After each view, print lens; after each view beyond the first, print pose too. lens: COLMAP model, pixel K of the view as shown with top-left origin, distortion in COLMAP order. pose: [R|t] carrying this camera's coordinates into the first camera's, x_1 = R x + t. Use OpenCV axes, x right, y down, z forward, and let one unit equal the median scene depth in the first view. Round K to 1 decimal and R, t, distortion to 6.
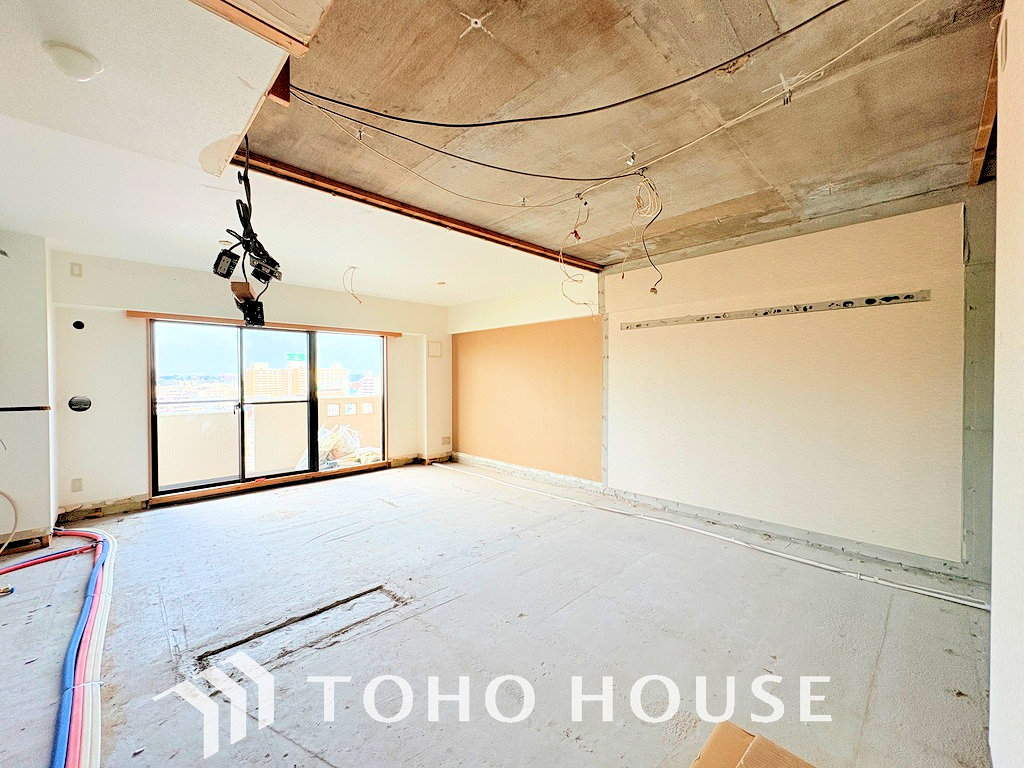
lens RADIAL K [[411.6, 0, 511.7], [0, 411.6, 380.9], [0, 0, 1]] dist [-0.002890, -0.000458]
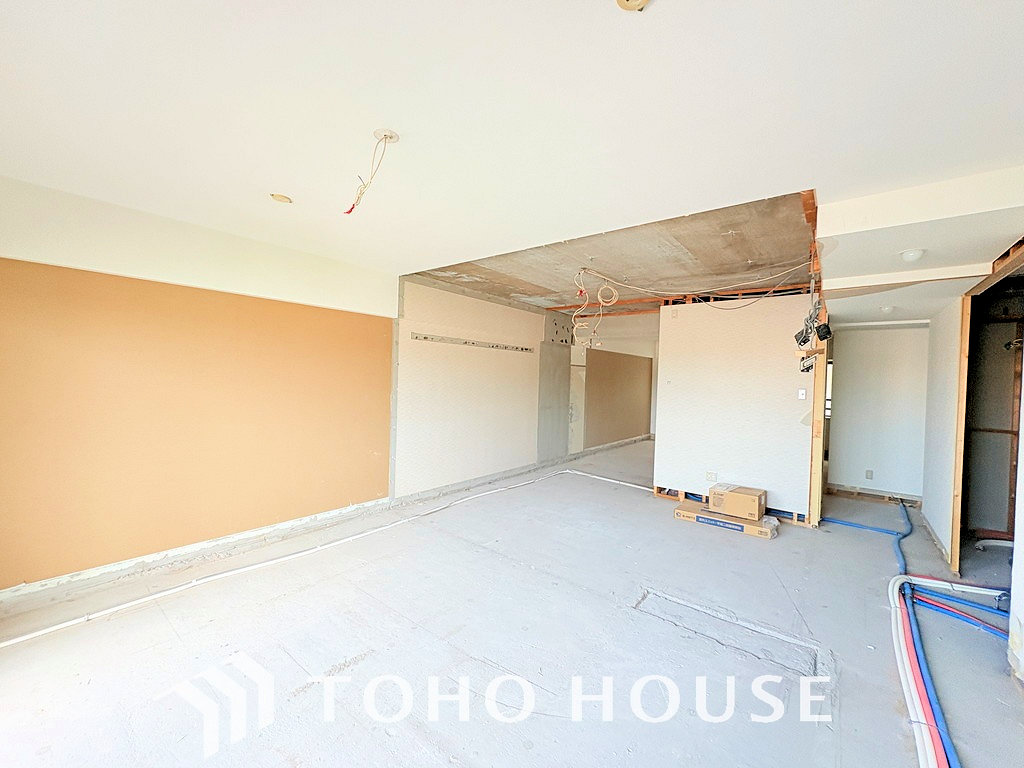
lens RADIAL K [[411.6, 0, 511.7], [0, 411.6, 380.9], [0, 0, 1]] dist [-0.002890, -0.000458]
pose [[-0.126080, -0.006021, 0.992002, -0.778917], [-0.020305, 0.999788, 0.003488, -0.027461], [-0.991812, -0.019703, -0.126176, 0.878048]]
